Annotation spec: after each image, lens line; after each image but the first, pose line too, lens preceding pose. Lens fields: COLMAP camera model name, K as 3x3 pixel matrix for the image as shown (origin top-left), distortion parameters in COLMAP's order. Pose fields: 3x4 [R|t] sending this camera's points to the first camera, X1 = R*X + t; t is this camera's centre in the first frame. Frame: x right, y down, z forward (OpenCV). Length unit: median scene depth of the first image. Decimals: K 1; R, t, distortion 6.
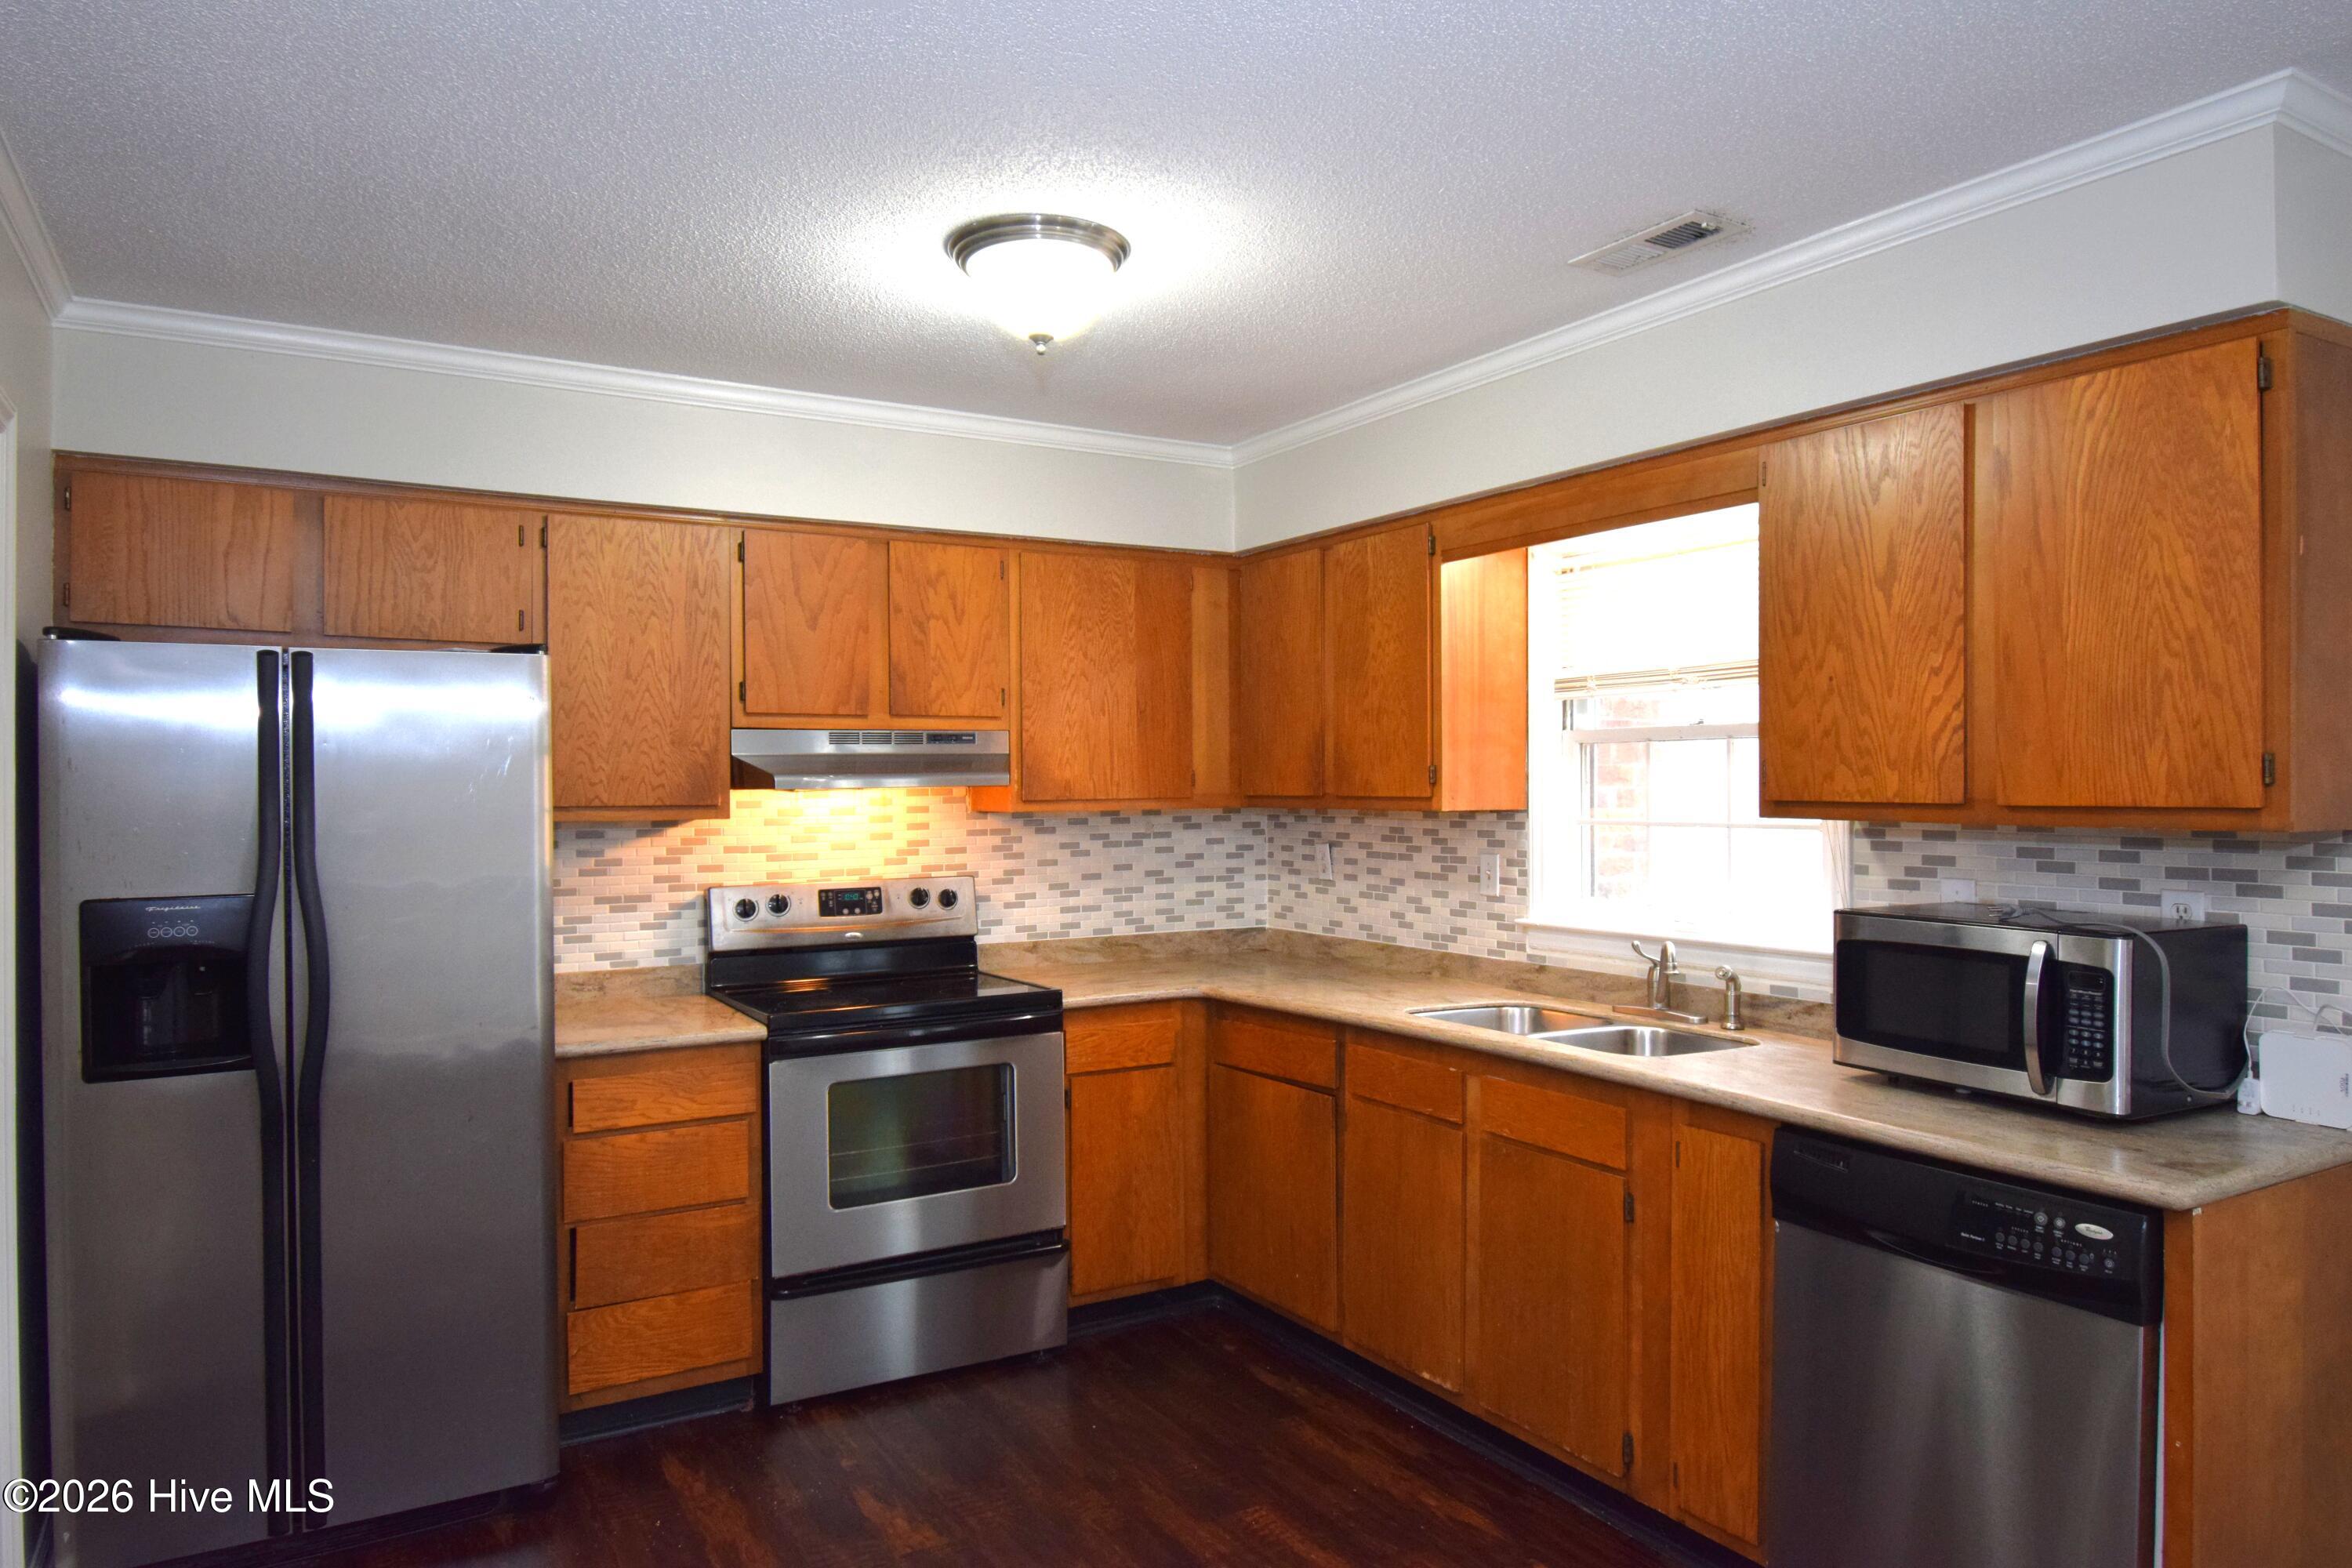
lens RADIAL K [[1495.8, 0, 1176.2], [0, 1495.8, 788.3], [0, 0, 1]] dist [-0.004936, -0.006689]
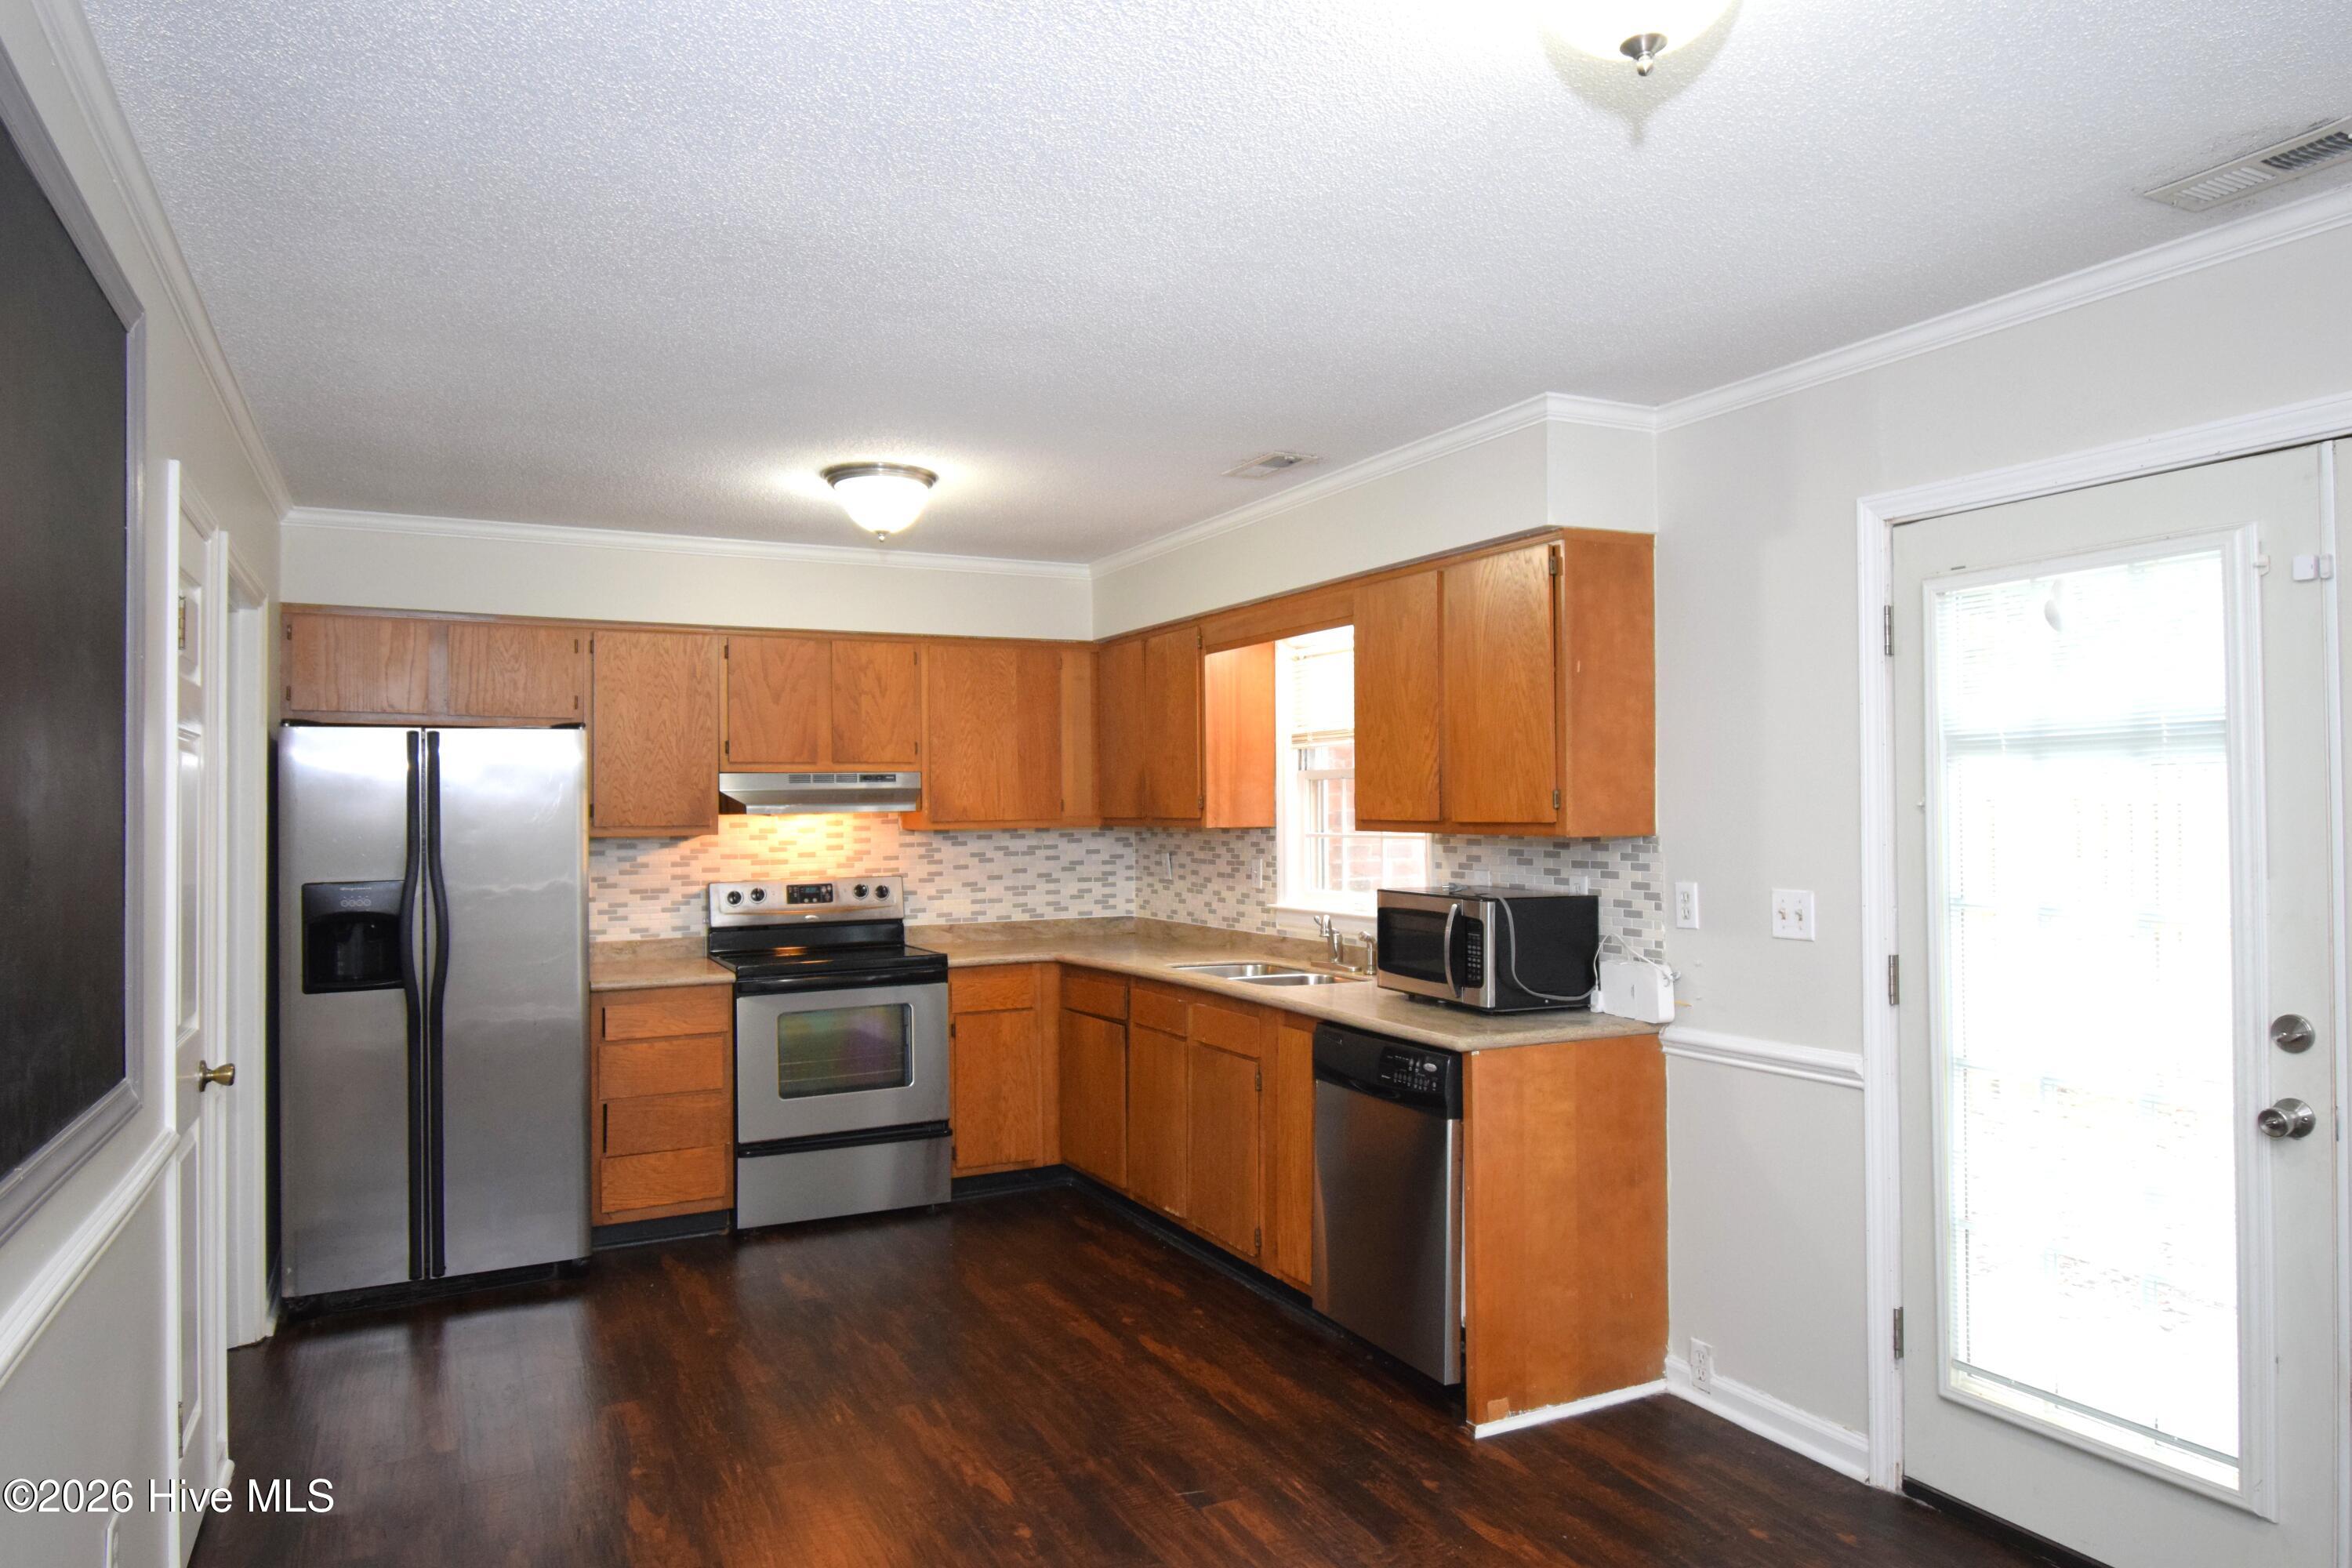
lens RADIAL K [[1450.2, 0, 1174.3], [0, 1450.2, 789.1], [0, 0, 1]] dist [-0.002204, -0.000065]
pose [[0.998124, -0.005162, -0.061014, 0.254179], [0.004247, 0.999877, -0.015127, -0.001078], [0.061085, 0.014839, 0.998022, -0.422961]]
